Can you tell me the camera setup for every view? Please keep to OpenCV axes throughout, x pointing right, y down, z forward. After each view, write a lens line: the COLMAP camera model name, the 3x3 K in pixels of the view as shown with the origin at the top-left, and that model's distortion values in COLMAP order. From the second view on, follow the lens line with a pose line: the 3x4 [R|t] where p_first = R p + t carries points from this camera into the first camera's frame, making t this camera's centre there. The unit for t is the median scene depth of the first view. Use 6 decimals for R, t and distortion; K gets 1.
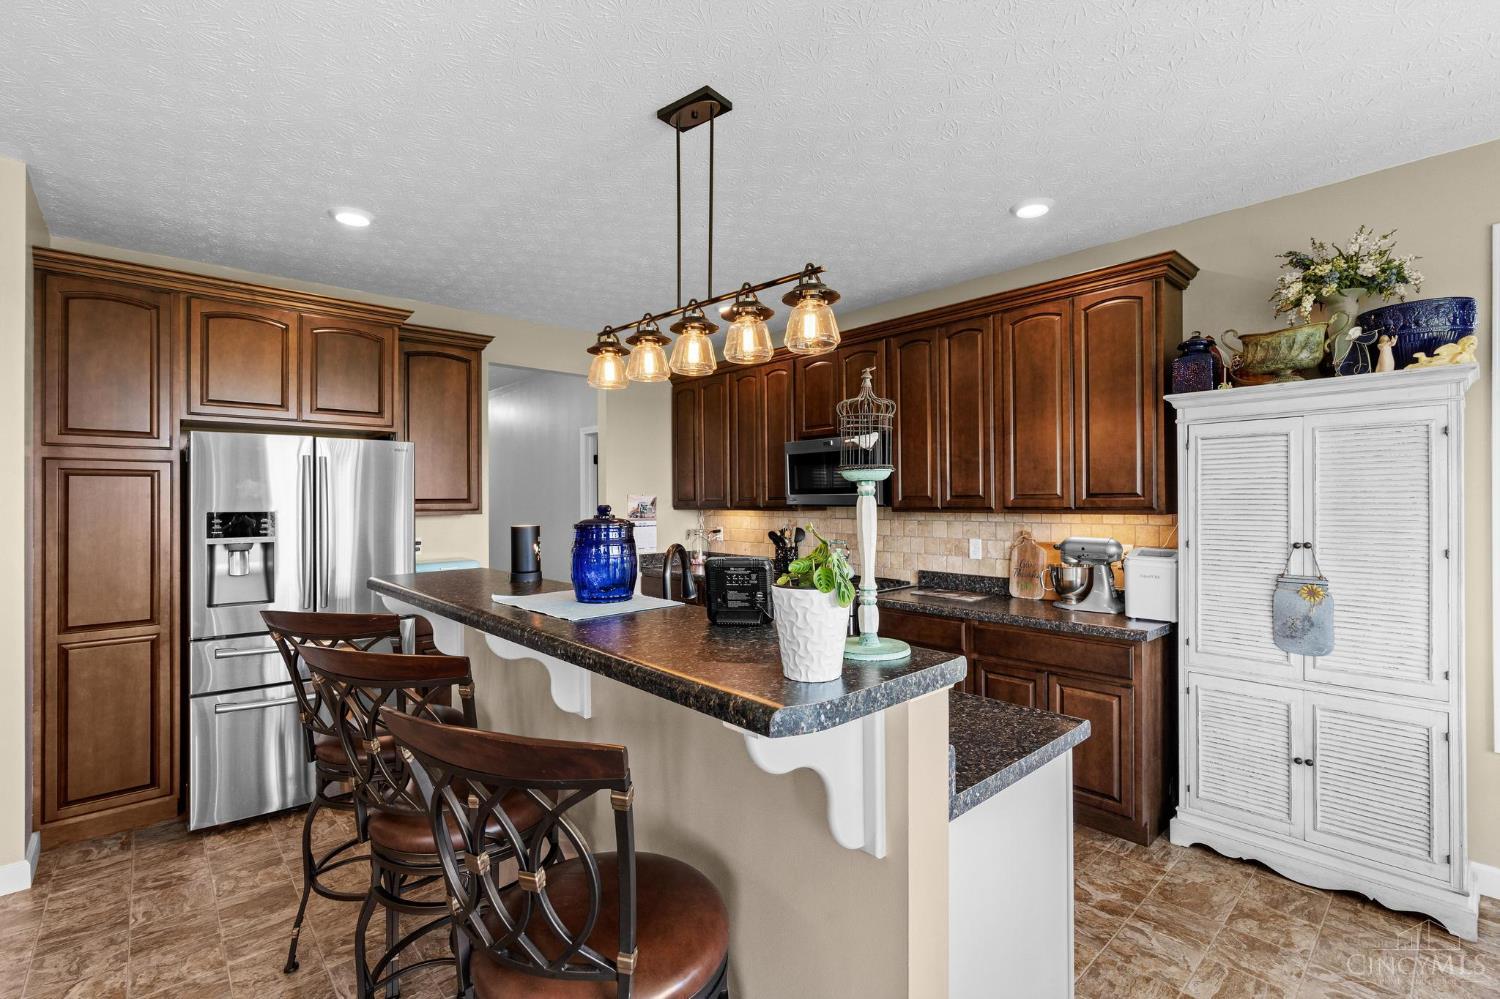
lens RADIAL K [[672.1, 0, 744.8], [0, 672.1, 490.7], [0, 0, 1]] dist [-0.000920, 0.000184]
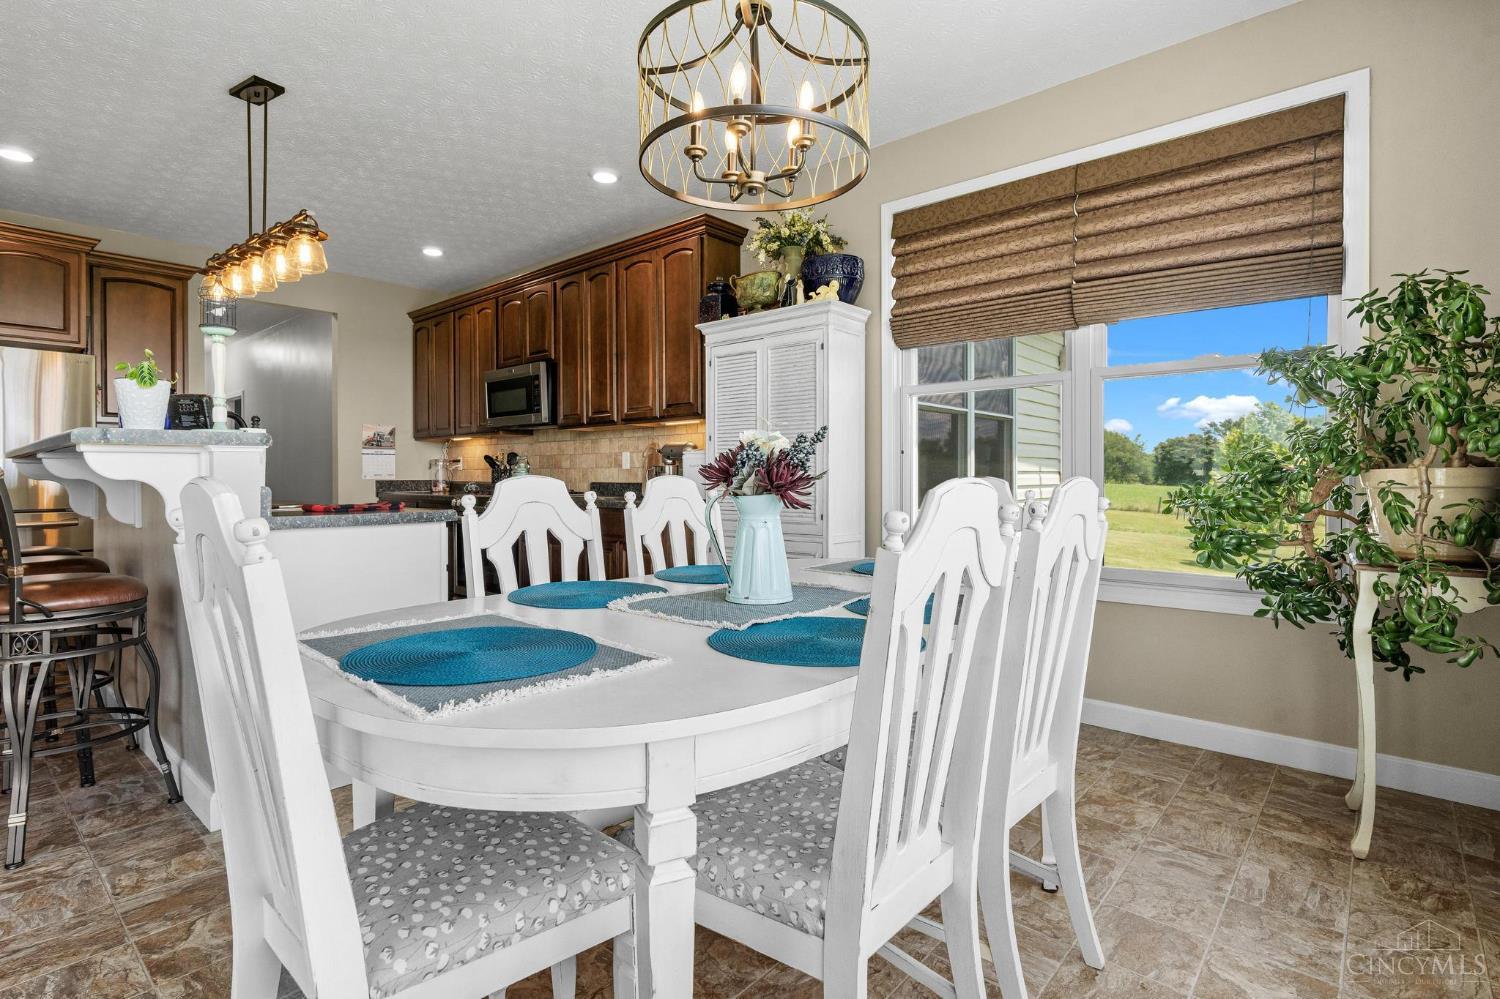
lens RADIAL K [[744.4, 0, 744.4], [0, 744.4, 476.1], [0, 0, 1]] dist [0.003218, 0.000878]
pose [[0.994597, 0.005238, 0.103679, 0.444878], [-0.006234, 0.999937, 0.009284, 0.107795], [-0.103623, -0.009880, 0.994568, -0.350900]]
